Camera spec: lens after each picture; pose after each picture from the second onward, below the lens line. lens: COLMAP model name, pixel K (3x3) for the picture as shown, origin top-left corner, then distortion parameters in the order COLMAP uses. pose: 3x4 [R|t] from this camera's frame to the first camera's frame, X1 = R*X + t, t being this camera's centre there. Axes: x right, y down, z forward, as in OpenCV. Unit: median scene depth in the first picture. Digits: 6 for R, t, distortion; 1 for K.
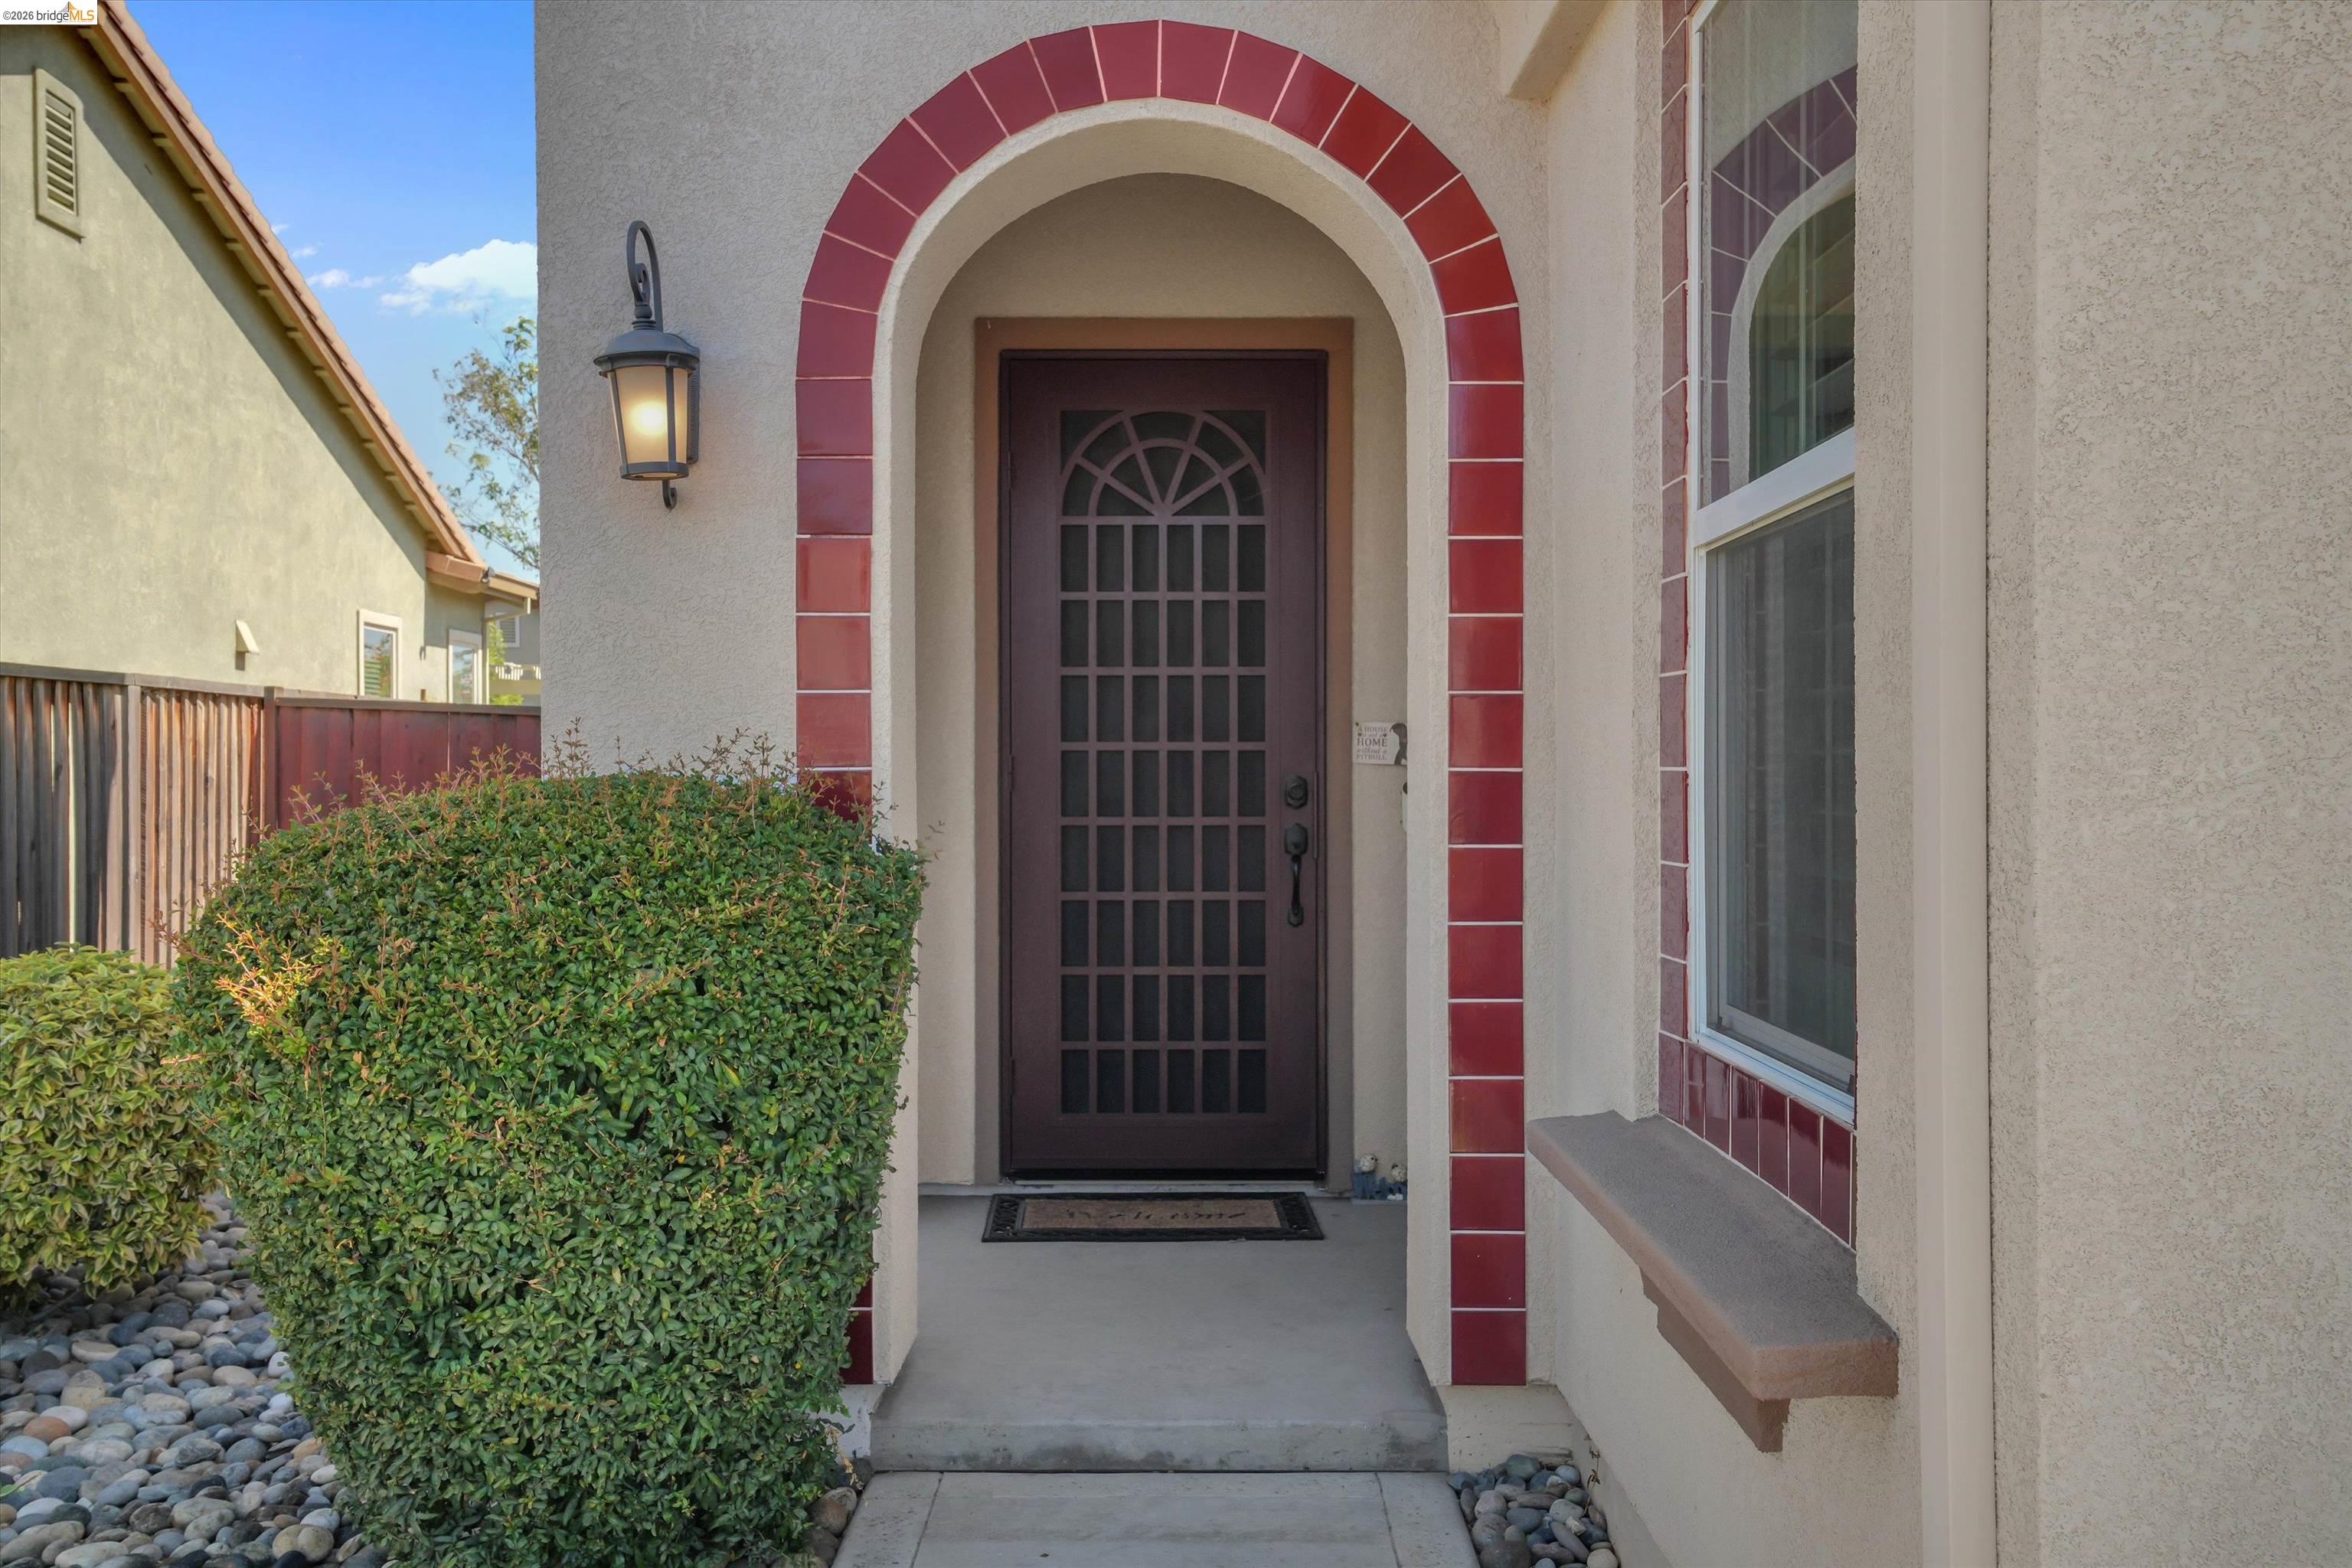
lens RADIAL K [[2080.7, 0, 1176.0], [0, 2080.7, 784.0], [0, 0, 1]] dist [0.096737, 0.006844]
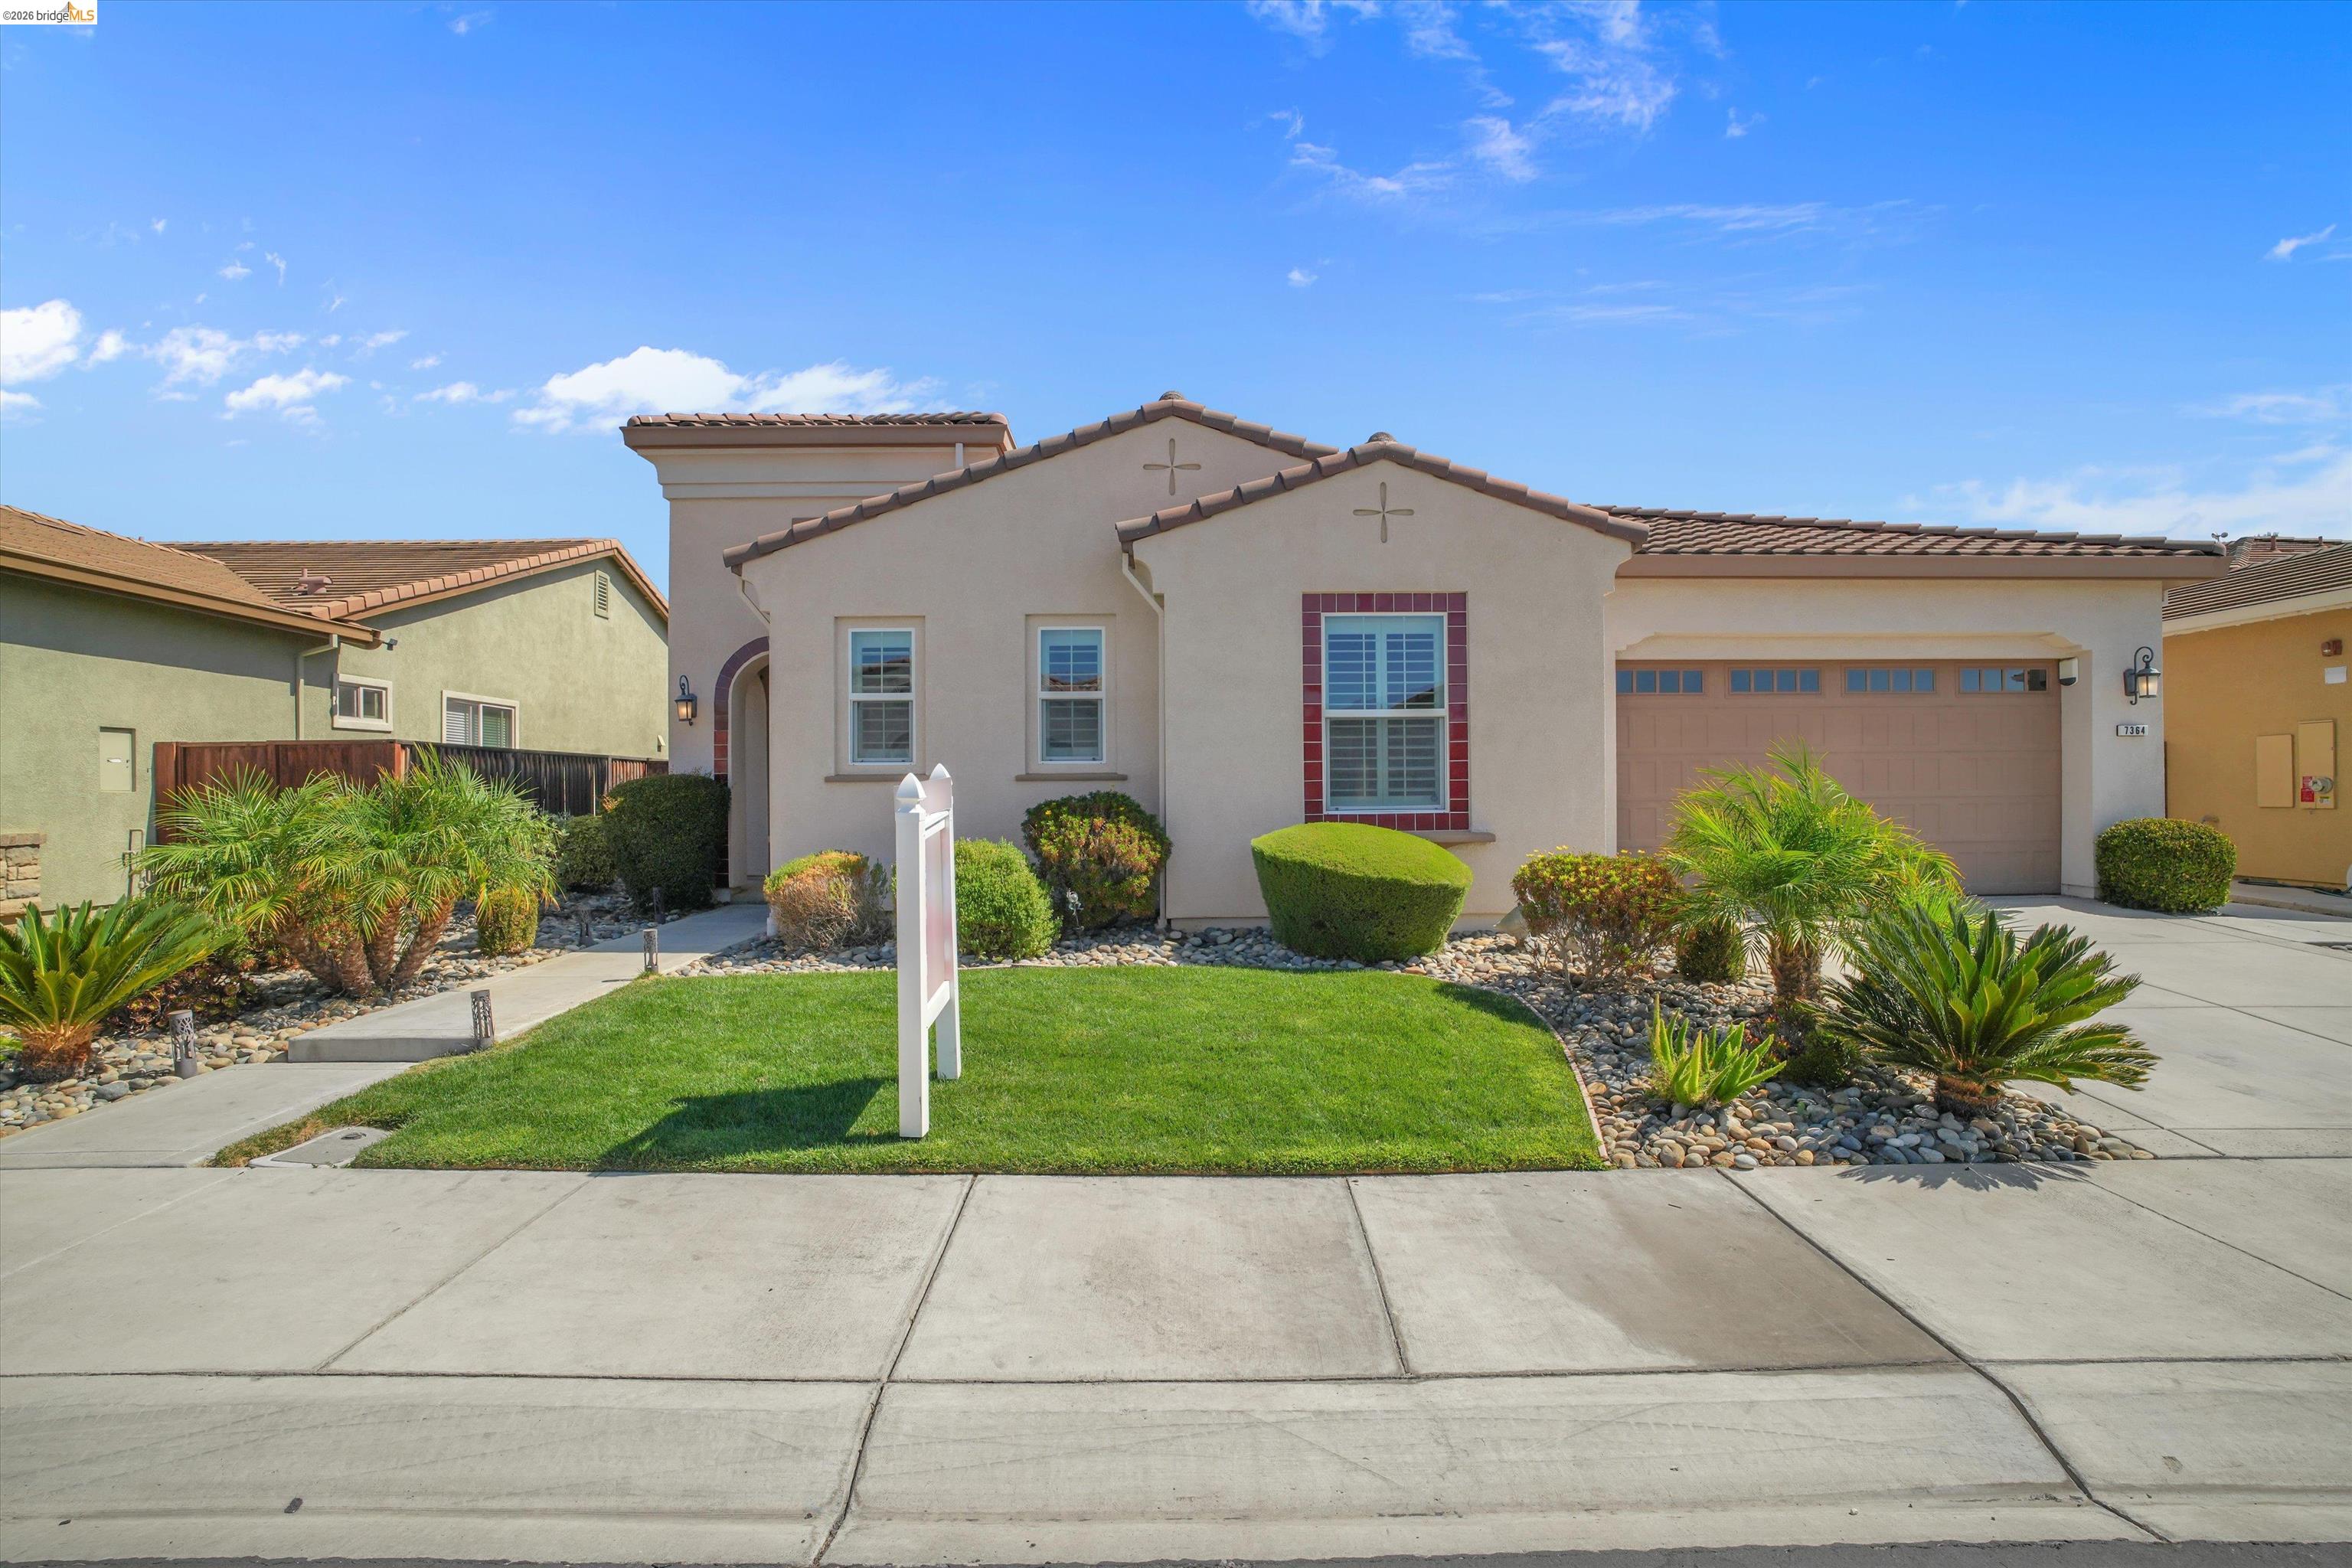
lens RADIAL K [[1100.9, 0, 1178.7], [0, 1100.9, 812.1], [0, 0, 1]] dist [-0.048687, 0.013840]
pose [[0.999959, -0.003637, -0.008299, 0.707302], [0.003695, 0.999968, 0.007059, 0.052323], [0.008273, -0.007090, 0.999941, -1.228971]]
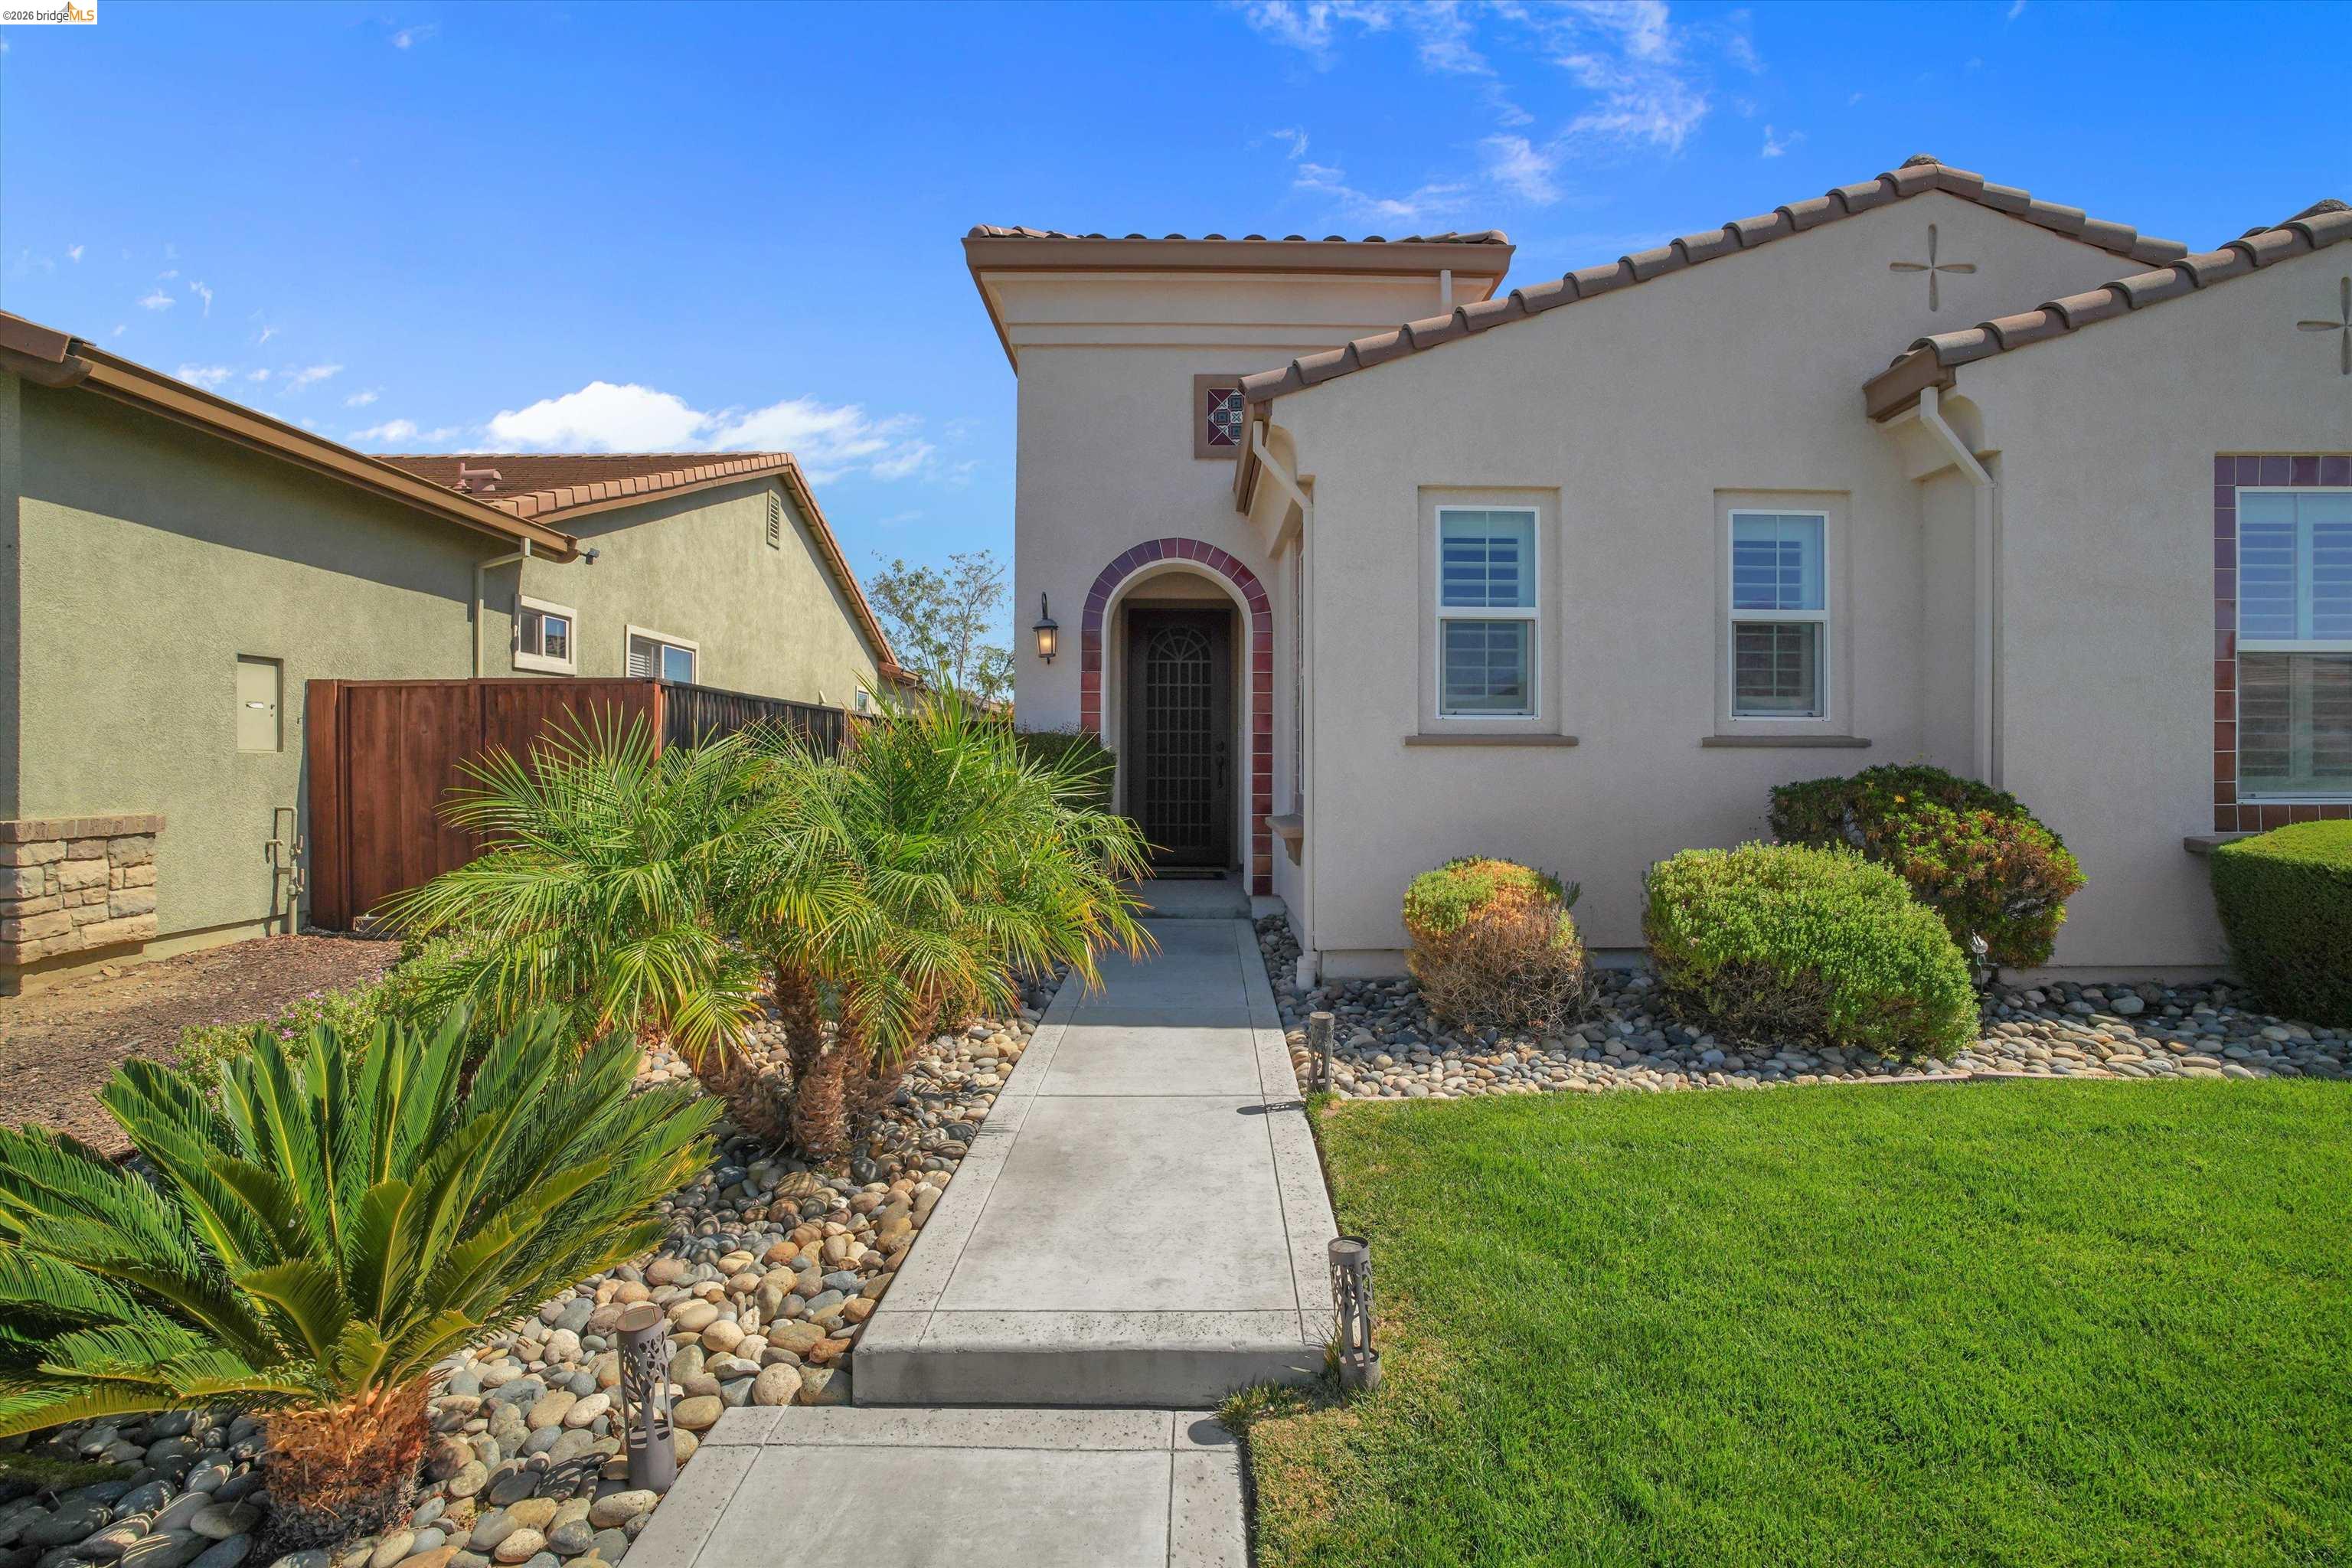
lens RADIAL K [[1082.0, 0, 1176.0], [0, 1082.0, 784.0], [0, 0, 1]] dist [-0.033689, 0.000827]
pose [[0.999862, 0.004249, -0.016073, 0.016317], [-0.004061, 0.999923, 0.011696, 0.043229], [0.016122, -0.011629, 0.999802, -0.674873]]
